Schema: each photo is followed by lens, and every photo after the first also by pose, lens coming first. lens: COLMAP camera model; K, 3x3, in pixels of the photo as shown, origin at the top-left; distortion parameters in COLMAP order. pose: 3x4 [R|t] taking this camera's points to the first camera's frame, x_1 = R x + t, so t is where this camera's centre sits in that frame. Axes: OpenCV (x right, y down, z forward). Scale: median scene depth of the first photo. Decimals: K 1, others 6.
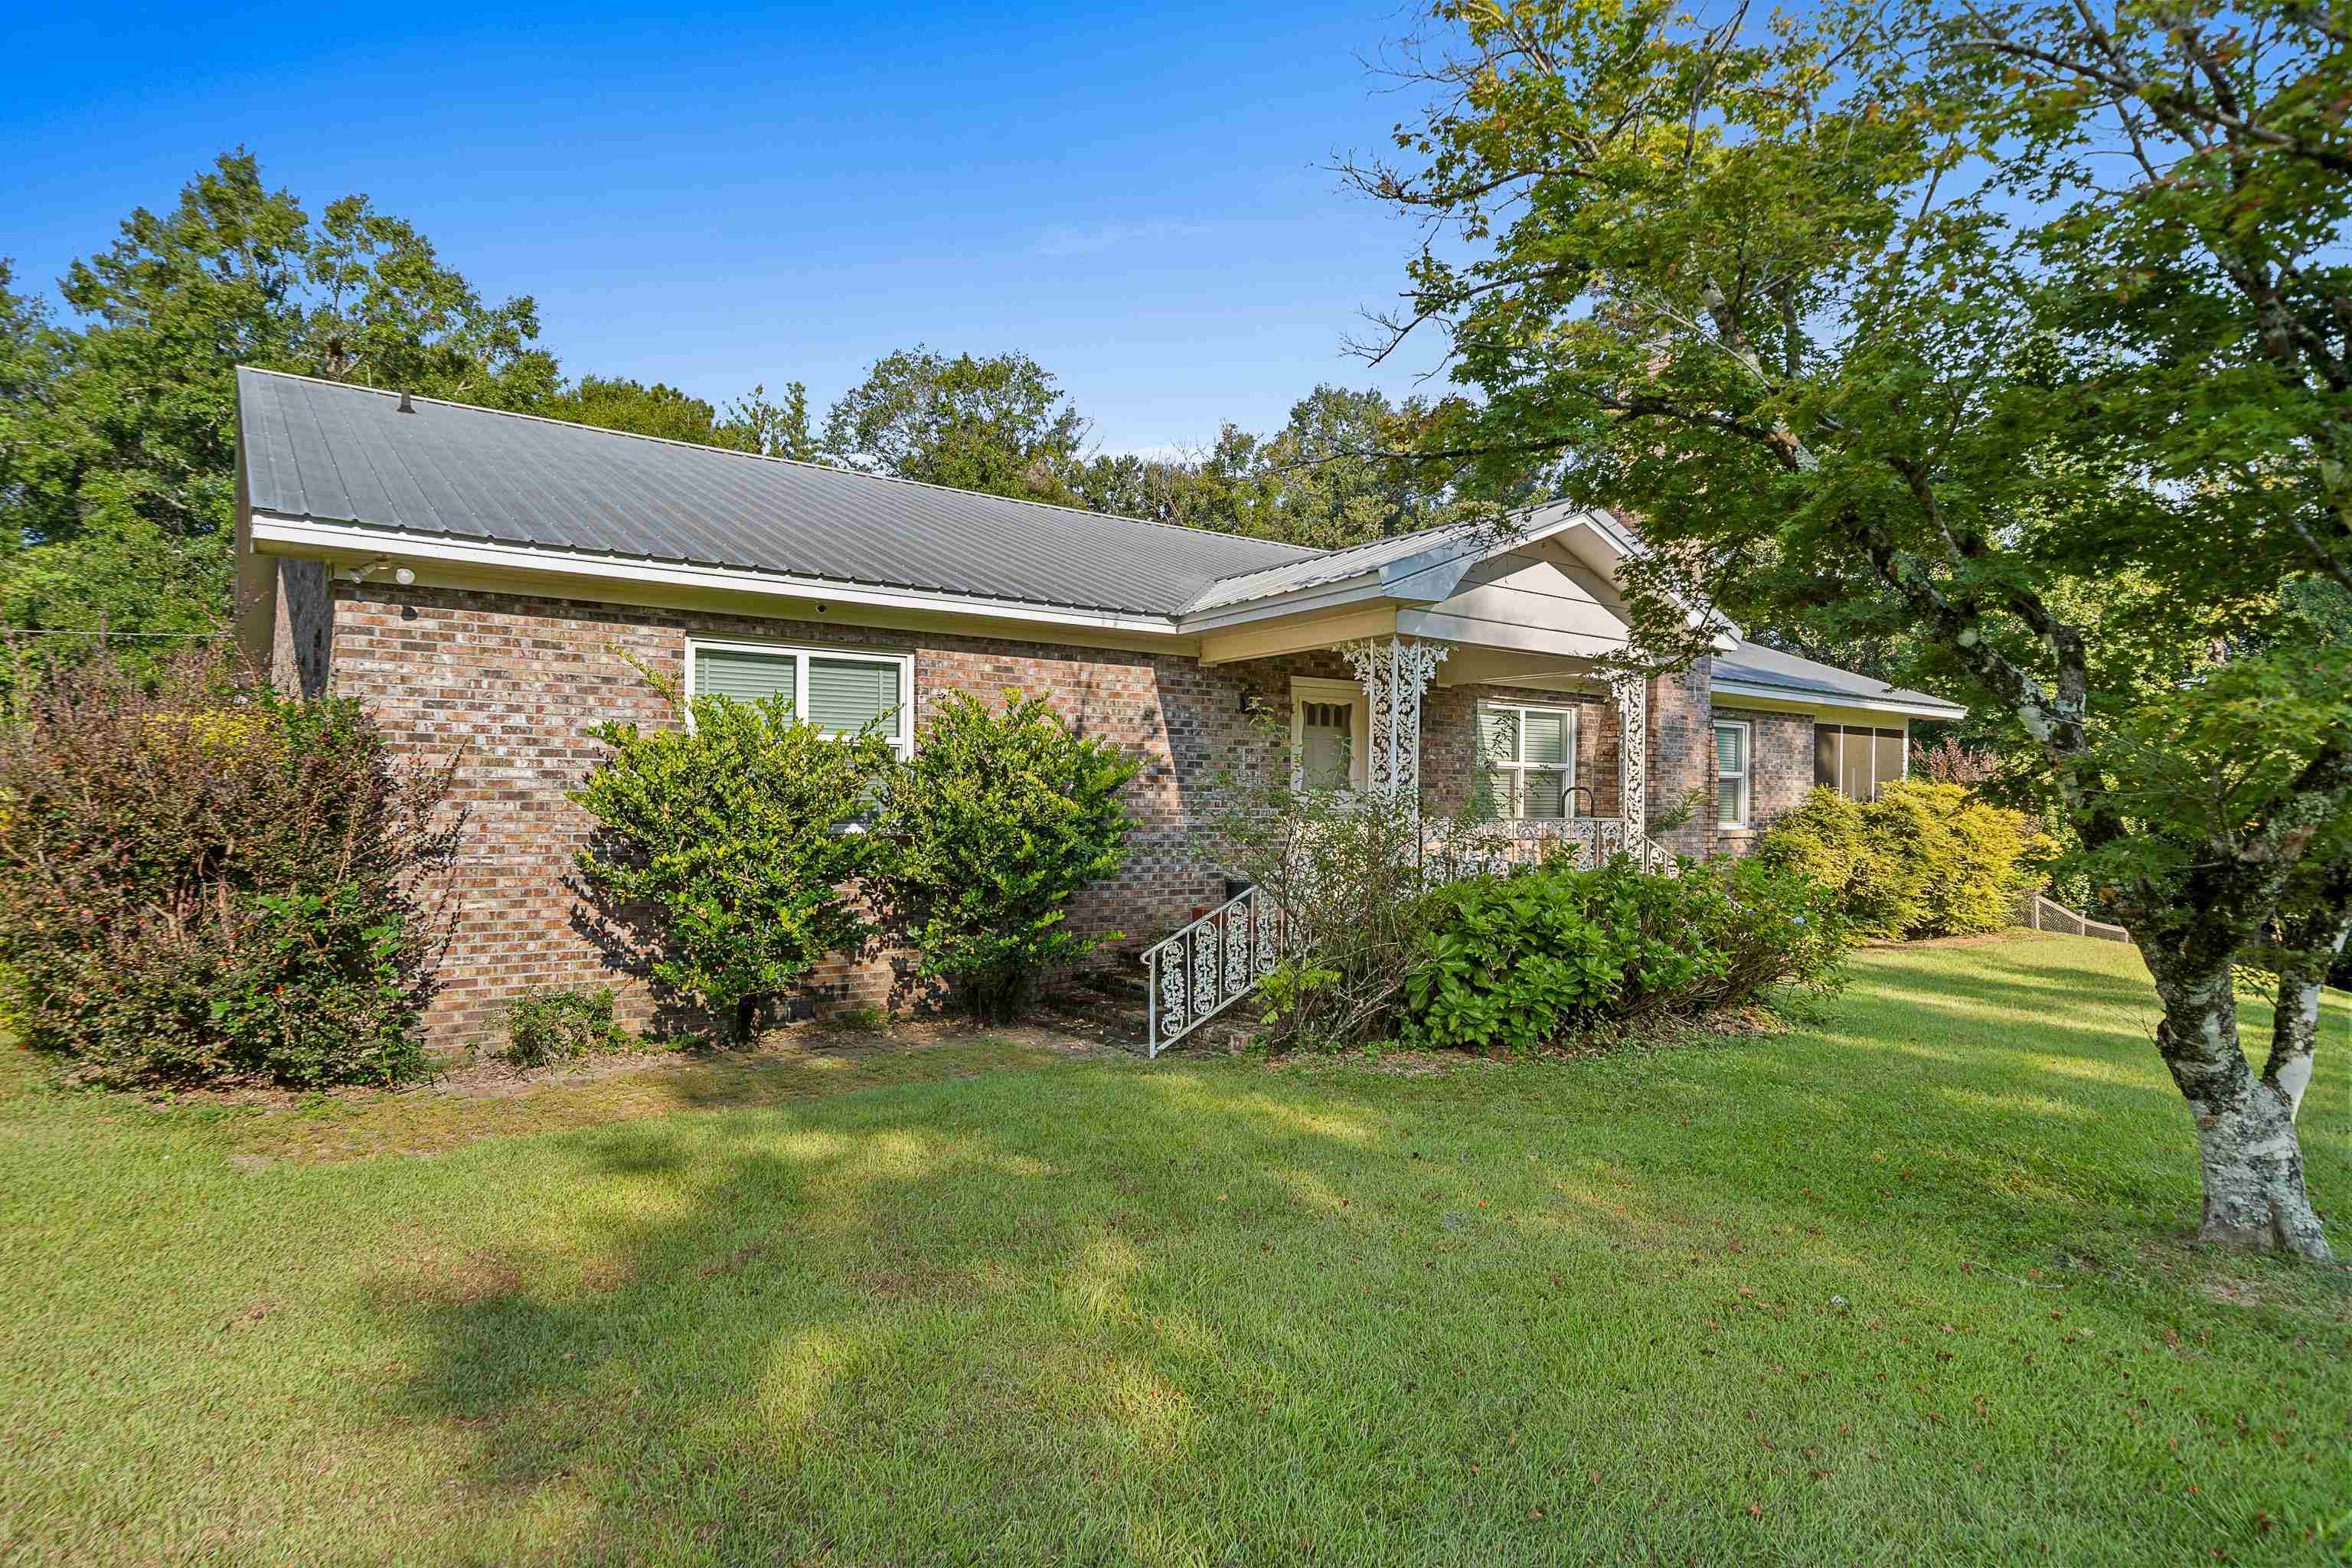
lens RADIAL K [[1310.4, 0, 1165.8], [0, 1310.4, 806.8], [0, 0, 1]] dist [0.002091, 0.000175]
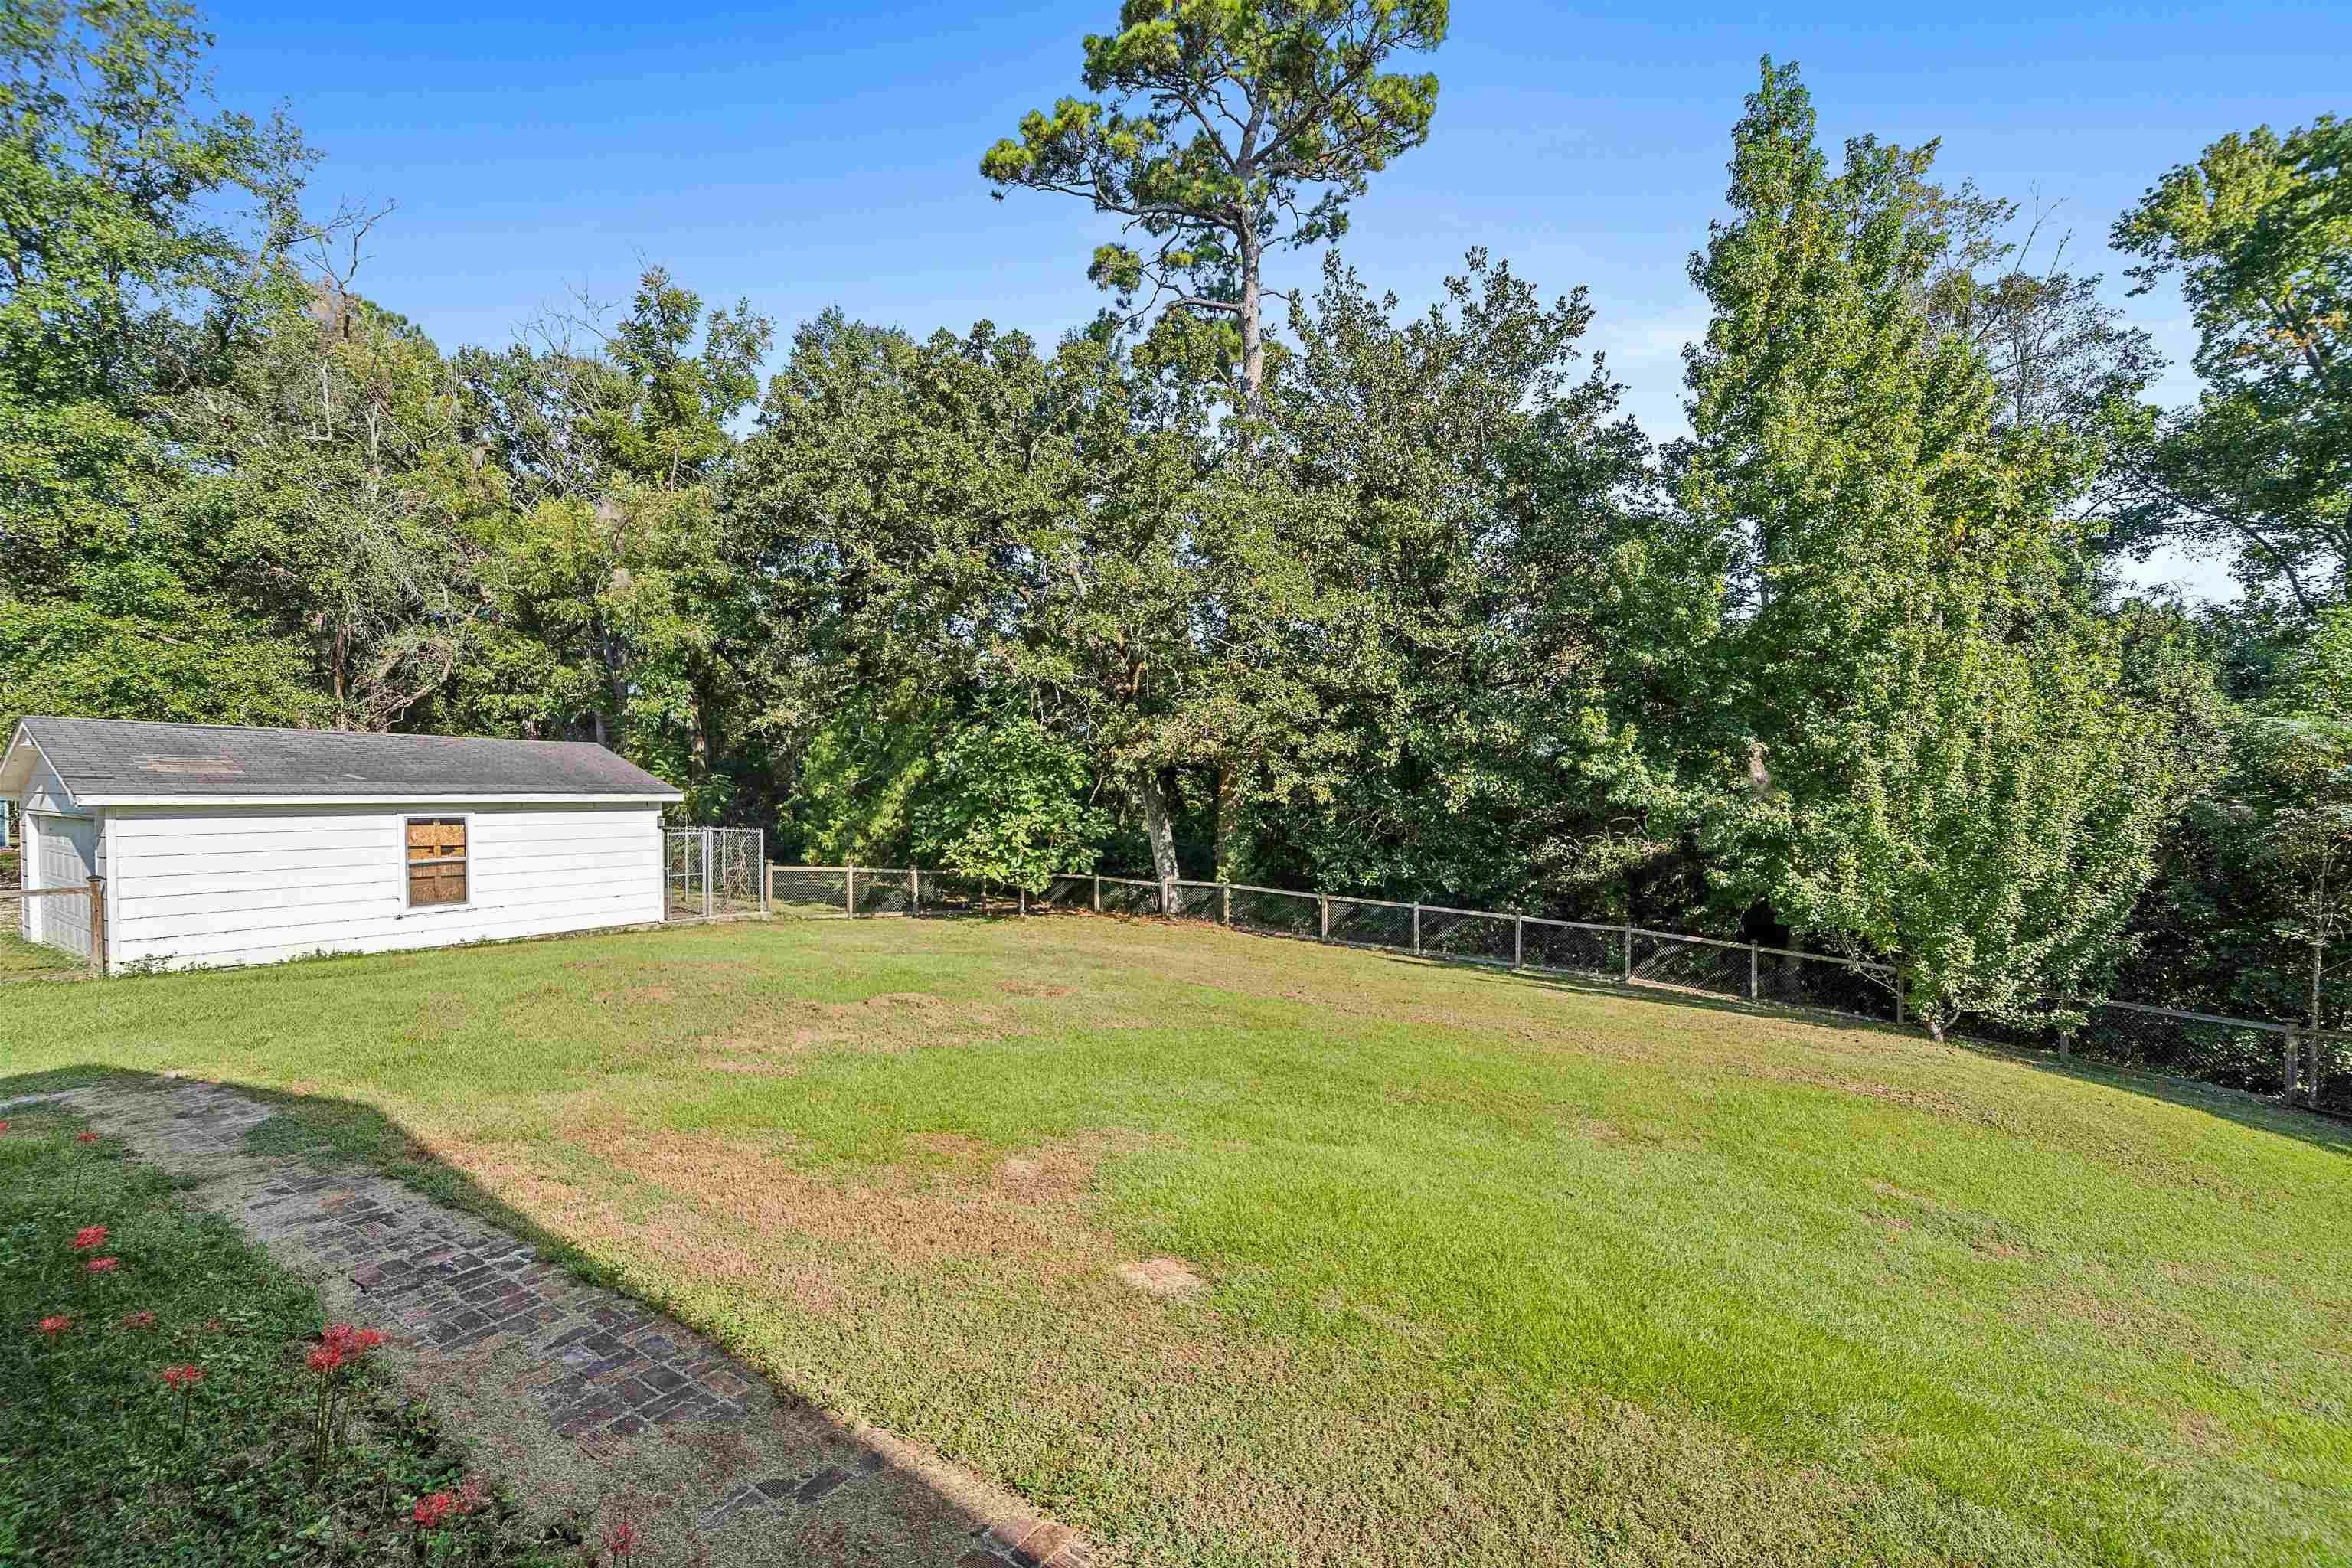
lens RADIAL K [[922.9, 0, 1167.3], [0, 922.9, 813.6], [0, 0, 1]] dist [-0.001092, -0.000193]
pose [[0.932297, -0.019213, 0.361182, 0.620525], [0.012917, 0.999720, 0.019837, -0.034304], [-0.361462, -0.013829, 0.932284, 2.266183]]
